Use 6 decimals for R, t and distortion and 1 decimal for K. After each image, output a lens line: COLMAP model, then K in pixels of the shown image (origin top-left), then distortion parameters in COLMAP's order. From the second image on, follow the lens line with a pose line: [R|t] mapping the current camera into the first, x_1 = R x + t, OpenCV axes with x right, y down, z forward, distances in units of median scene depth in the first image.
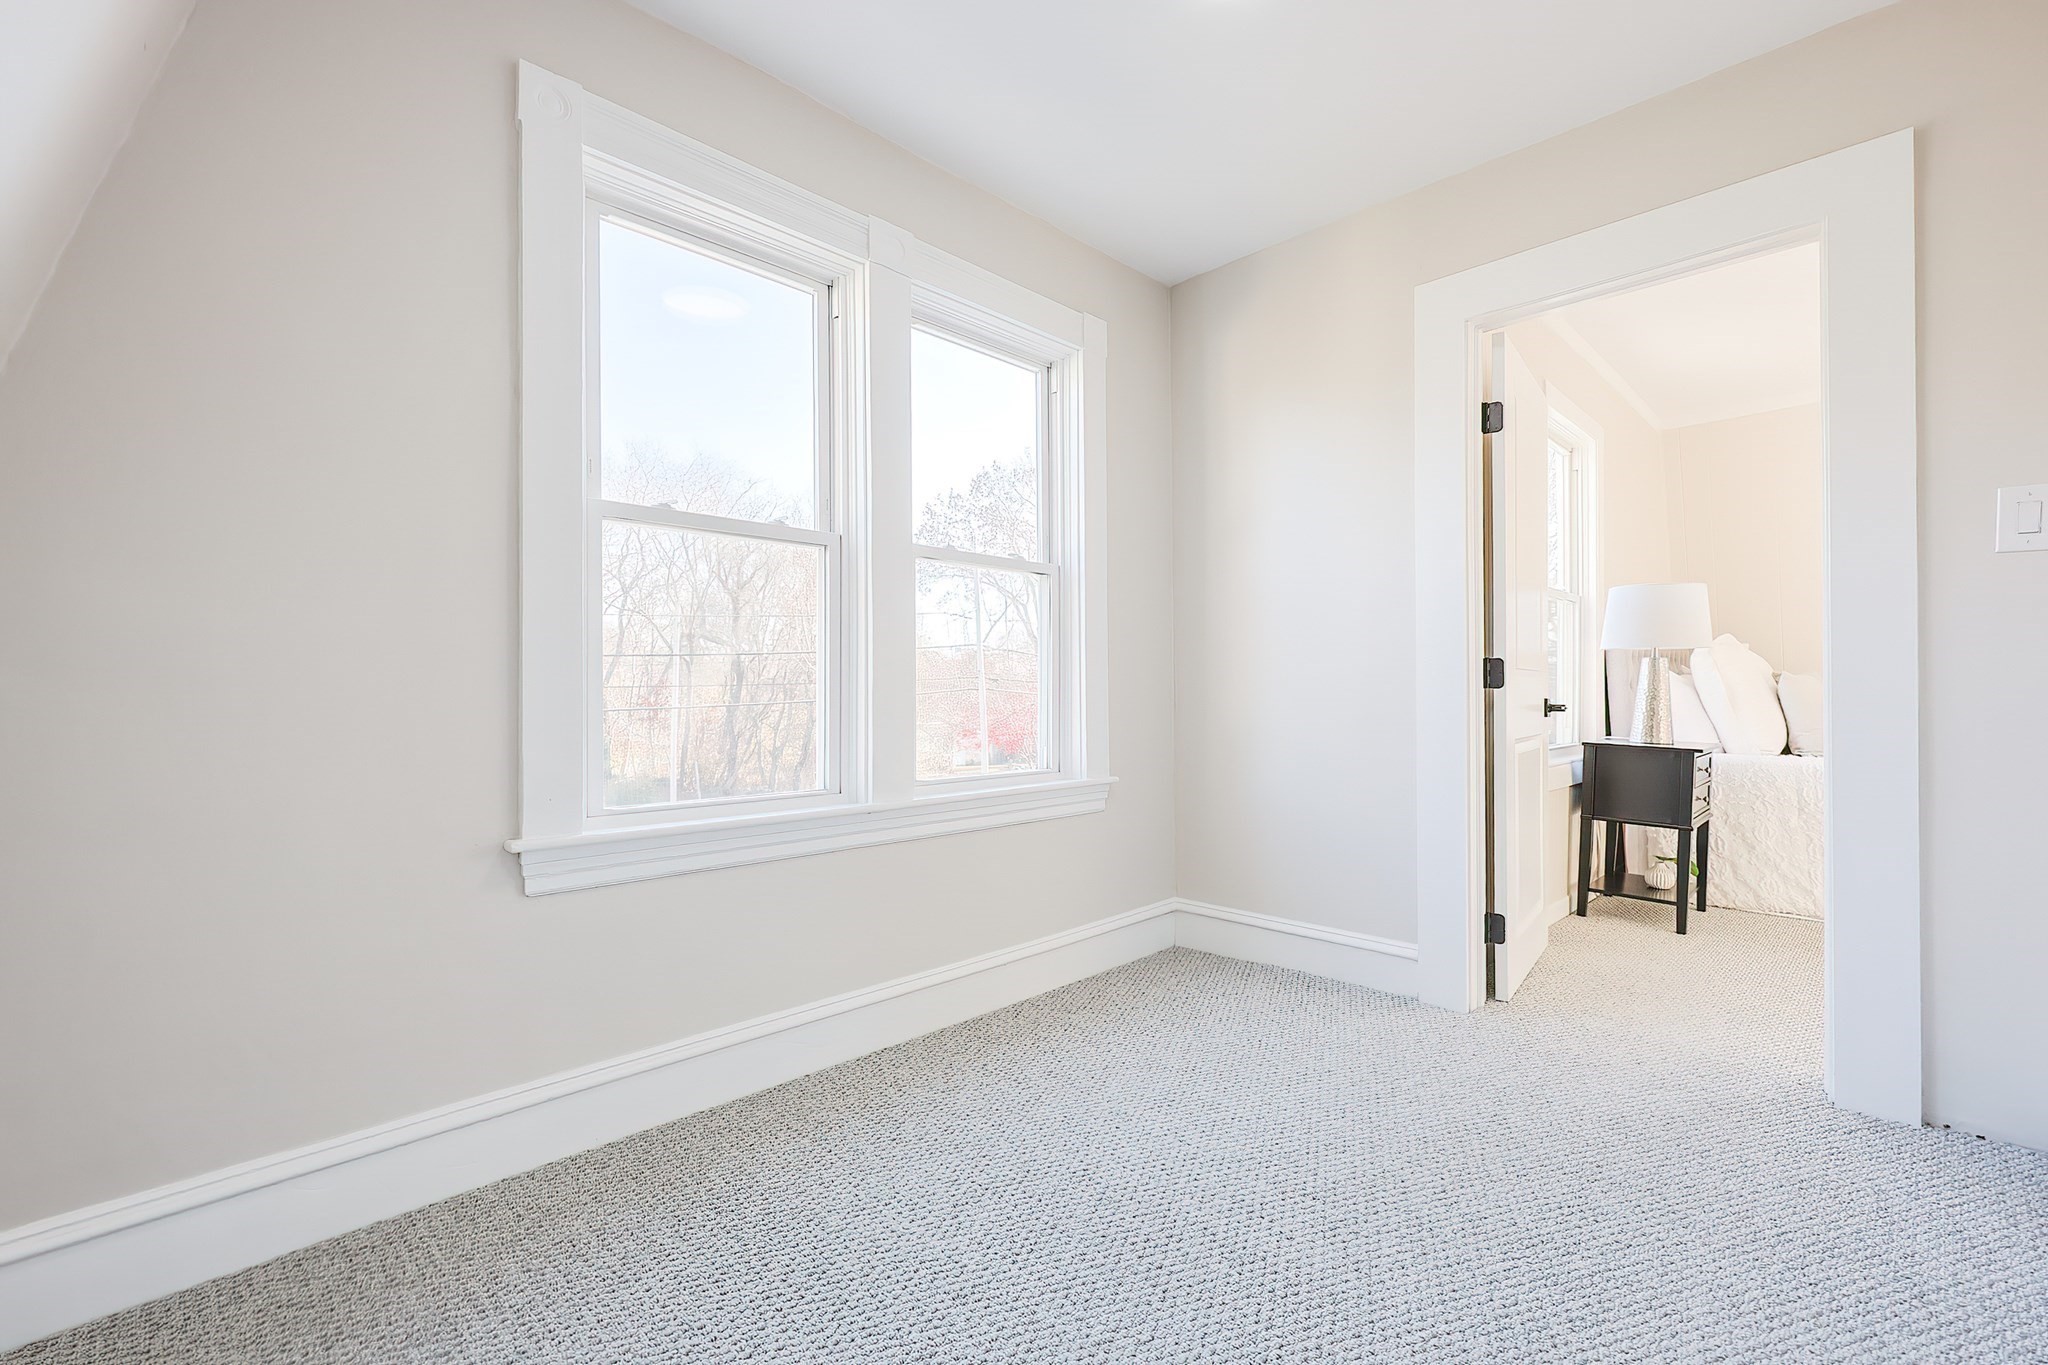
lens RADIAL K [[880.6, 0, 1015.2], [0, 880.6, 691.9], [0, 0, 1]] dist [-0.000711, 0.000060]
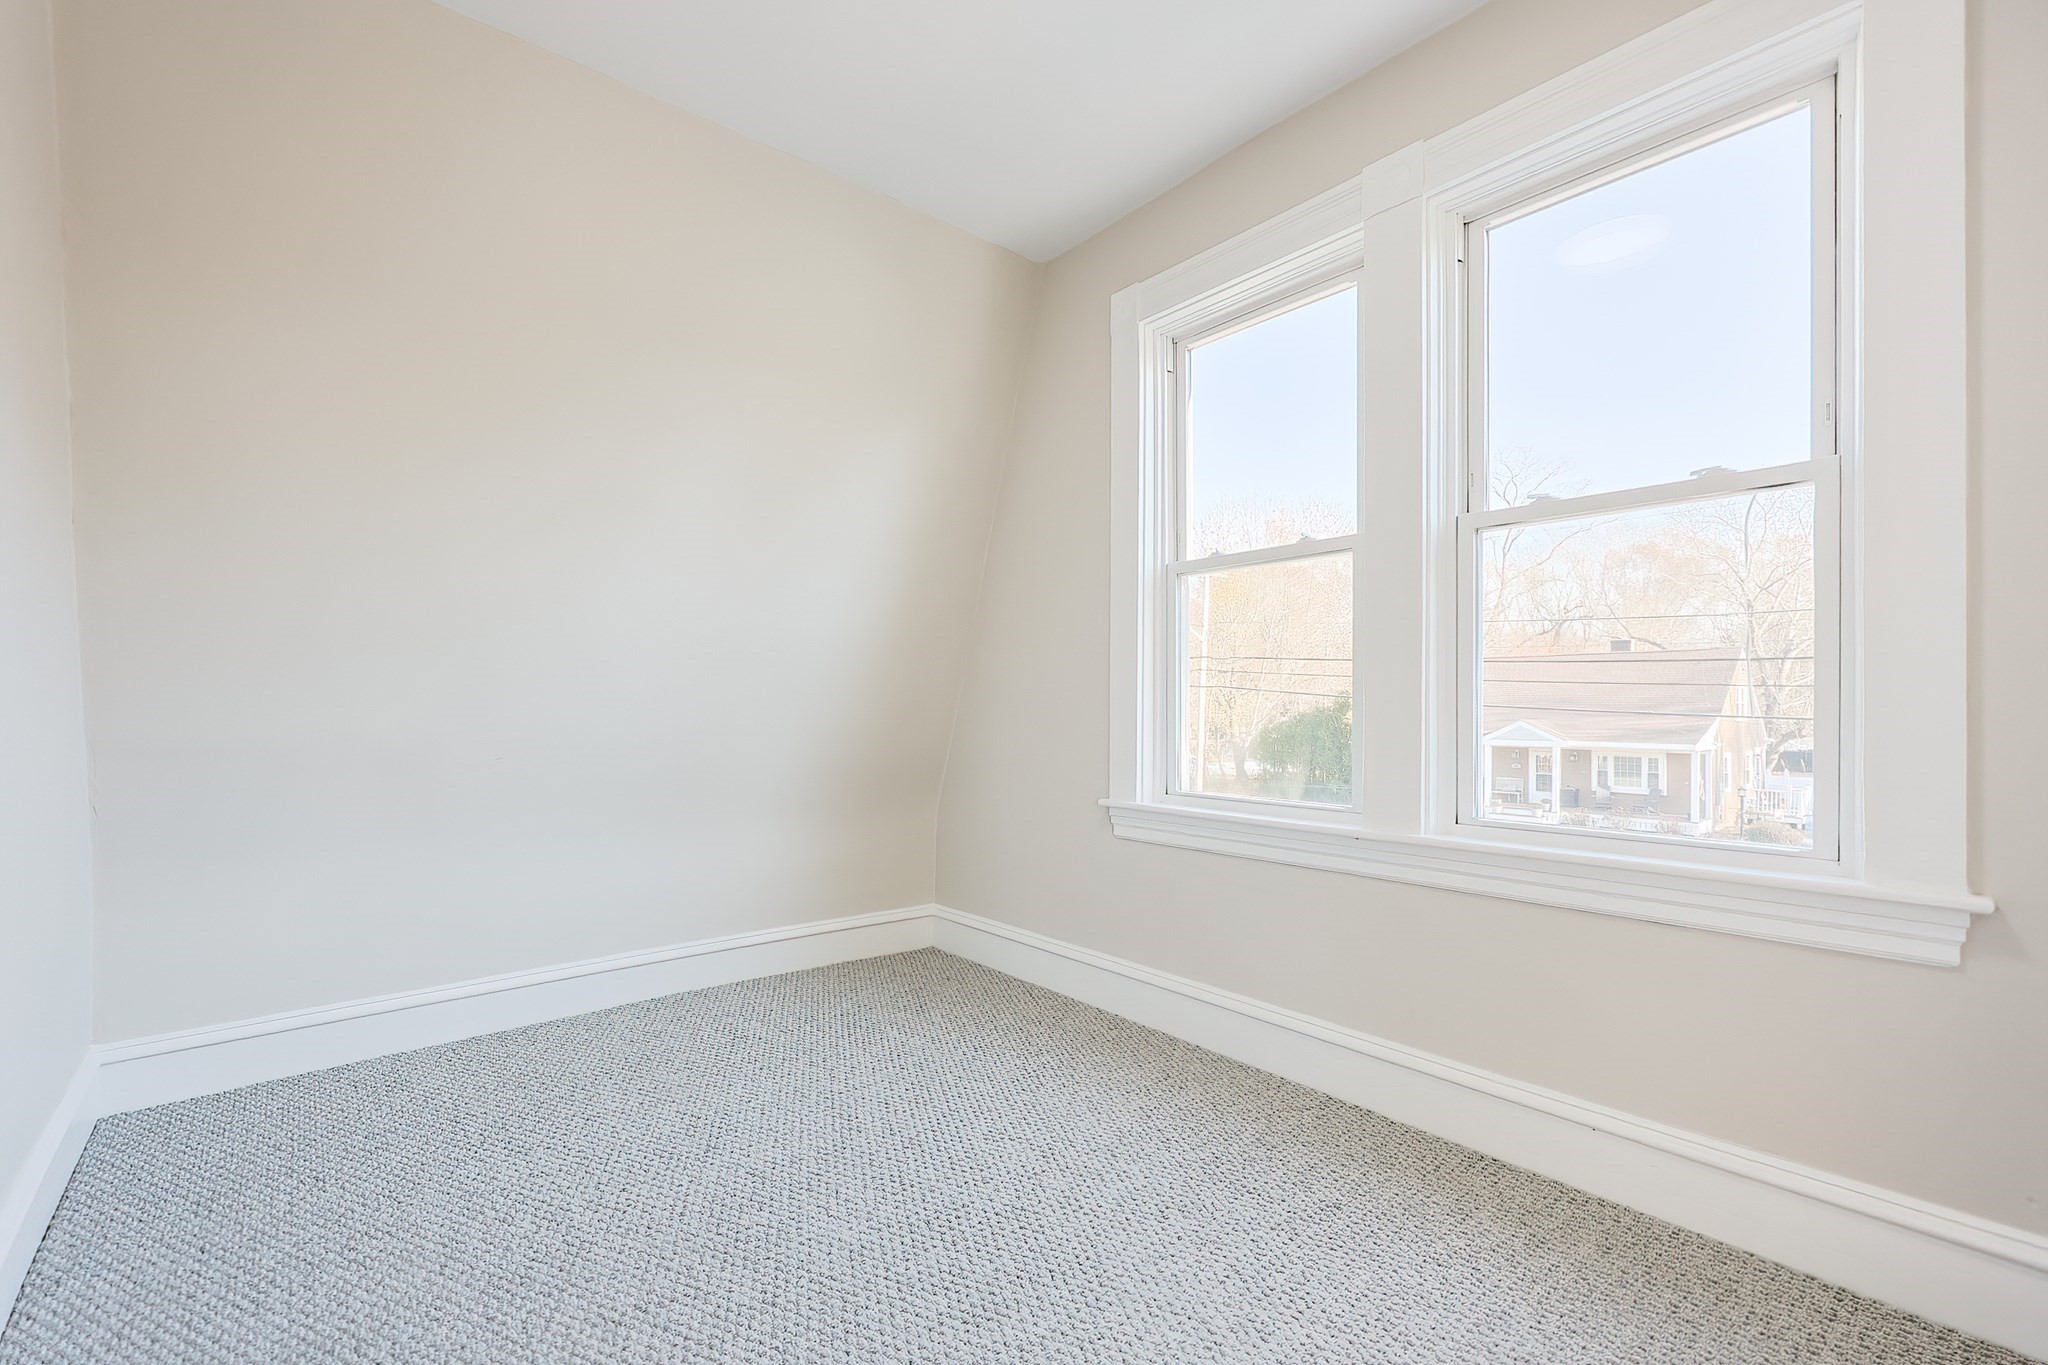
lens RADIAL K [[880.6, 0, 1015.2], [0, 880.6, 691.9], [0, 0, 1]] dist [-0.000711, 0.000060]
pose [[-0.086360, -0.006694, -0.996242, 0.801972], [0.009217, 0.999929, -0.007518, -0.009777], [0.996221, -0.009831, -0.086292, 0.769046]]
